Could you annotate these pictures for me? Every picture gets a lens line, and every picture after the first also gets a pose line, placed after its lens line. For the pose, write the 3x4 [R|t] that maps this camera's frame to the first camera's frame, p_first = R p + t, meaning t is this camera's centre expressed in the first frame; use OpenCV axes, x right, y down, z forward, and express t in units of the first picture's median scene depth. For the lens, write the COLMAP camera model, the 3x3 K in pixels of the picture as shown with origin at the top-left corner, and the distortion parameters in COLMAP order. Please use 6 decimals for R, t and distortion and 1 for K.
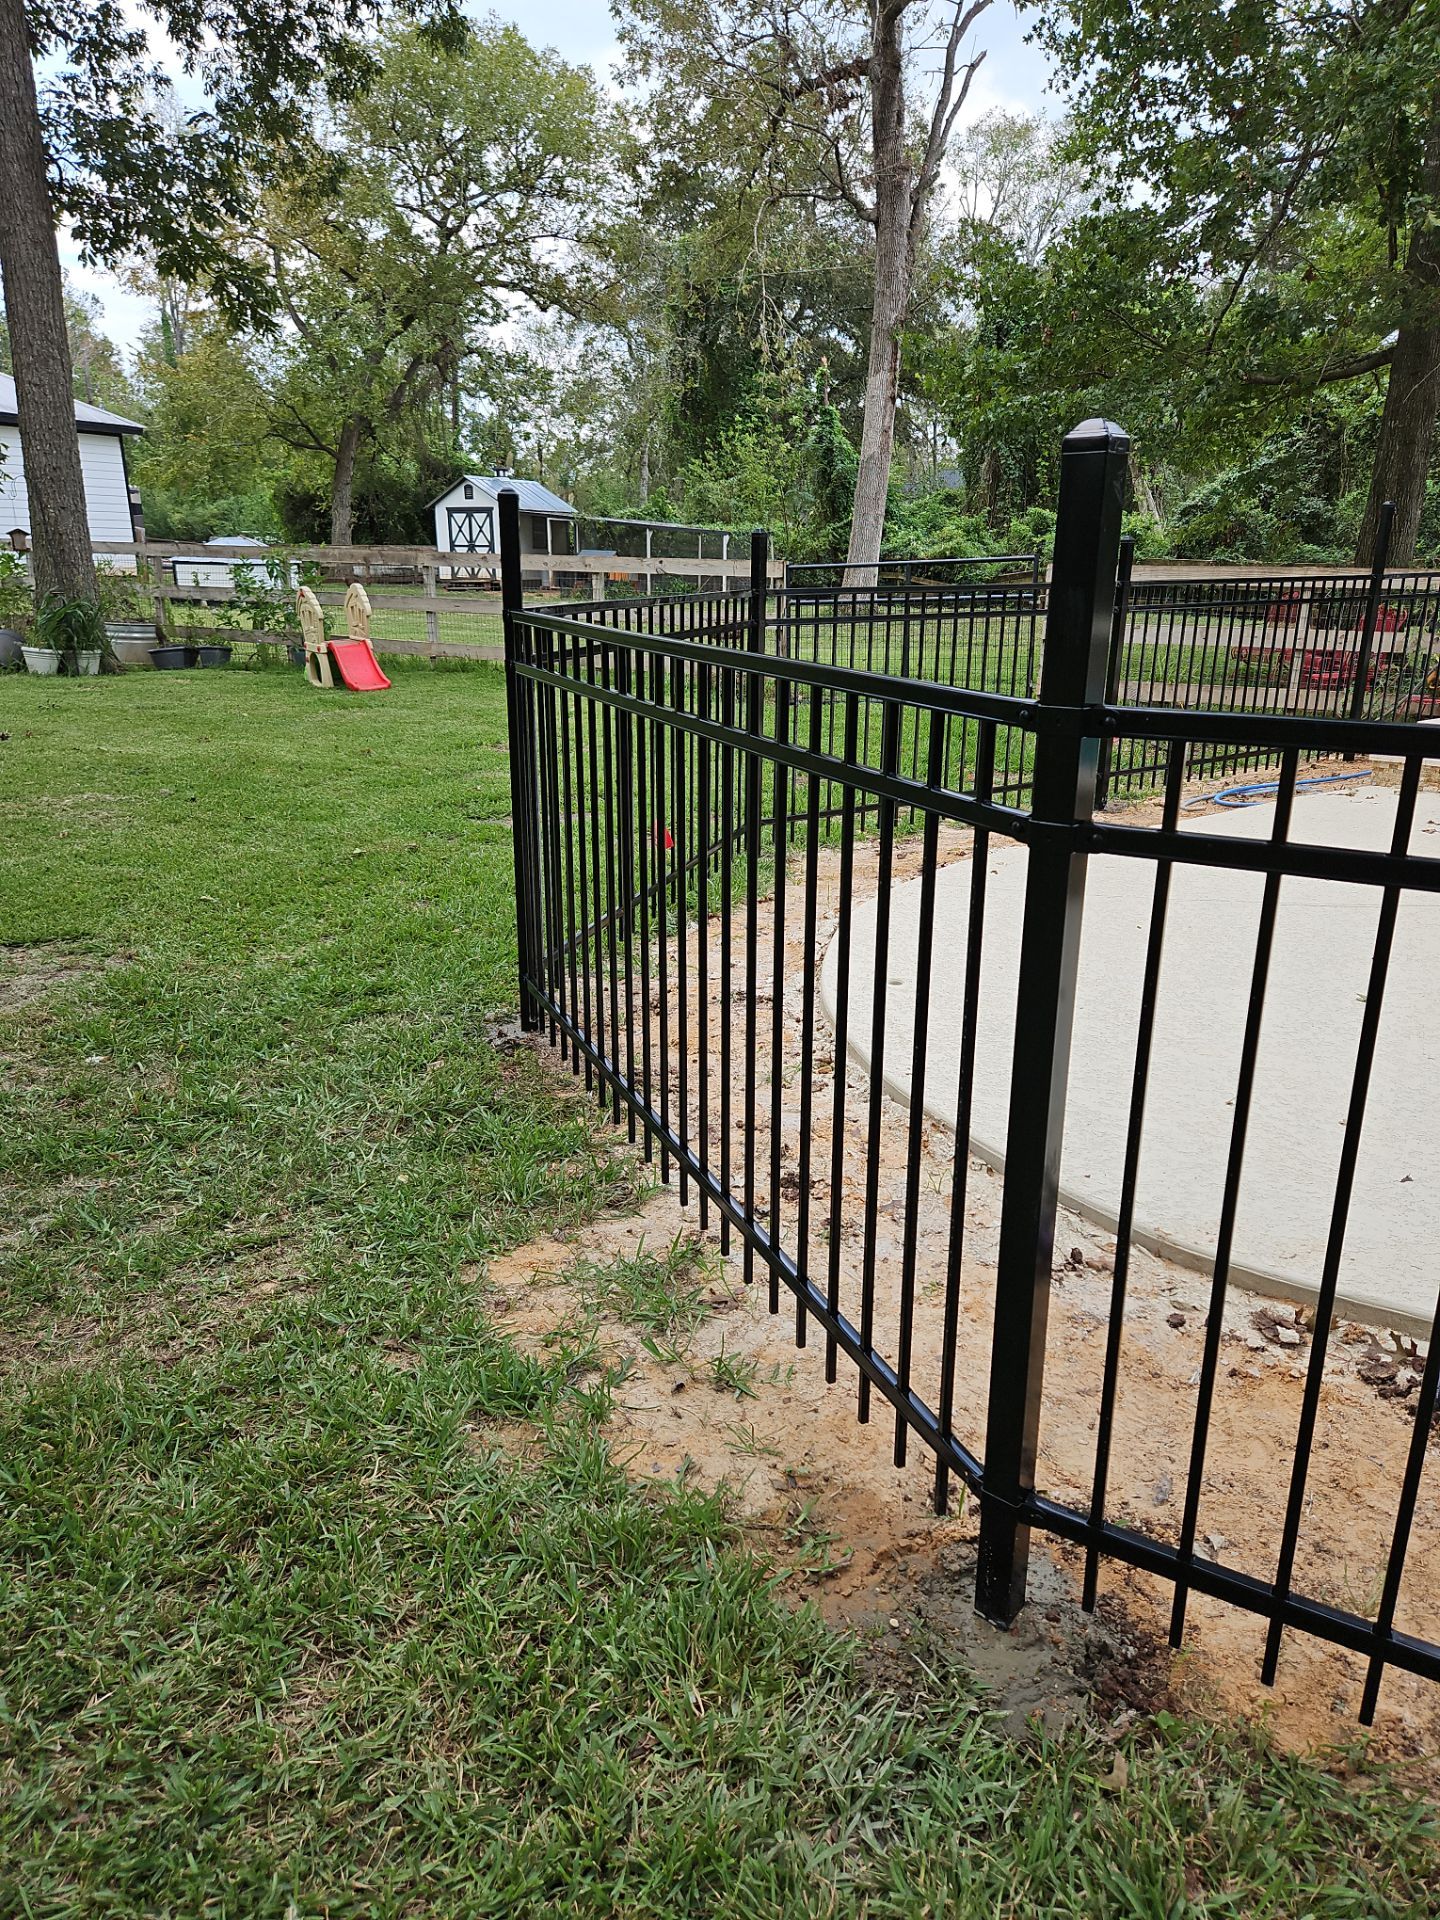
lens RADIAL K [[1303.3, 0, 722.5], [0, 1303.3, 969.4], [0, 0, 1]] dist [0.056784, -0.053942]
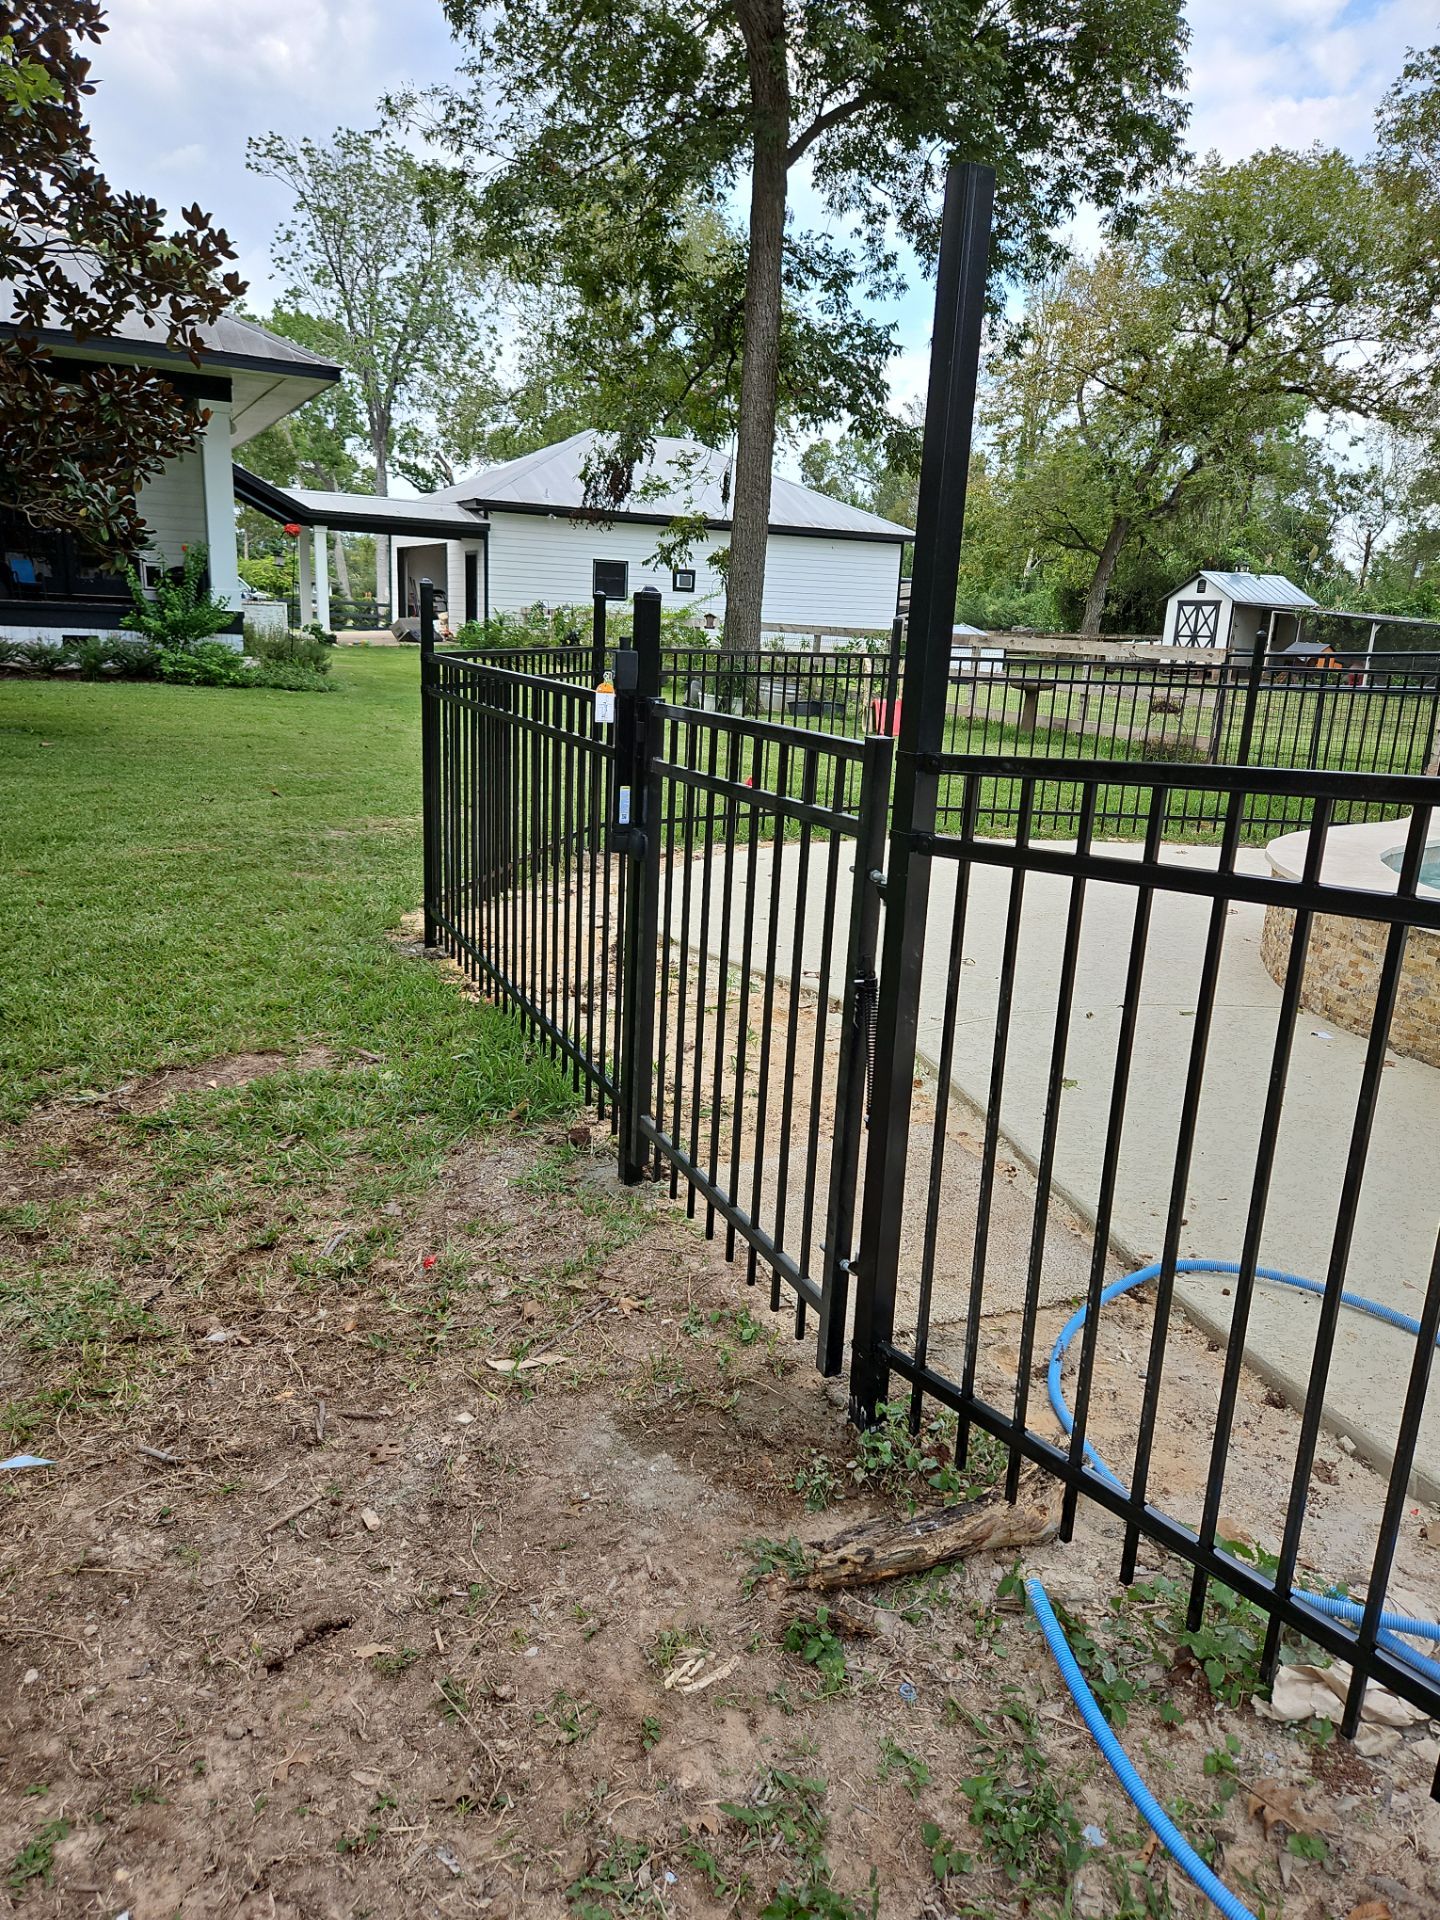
lens RADIAL K [[1264.0, 0, 689.6], [0, 1264.0, 956.0], [0, 0, 1]] dist [0.095039, -0.082700]
pose [[0.790574, 0.182796, -0.584446, 0.149317], [-0.219565, 0.975564, 0.008122, 0.012597], [0.571650, 0.121903, 0.811392, -0.051056]]
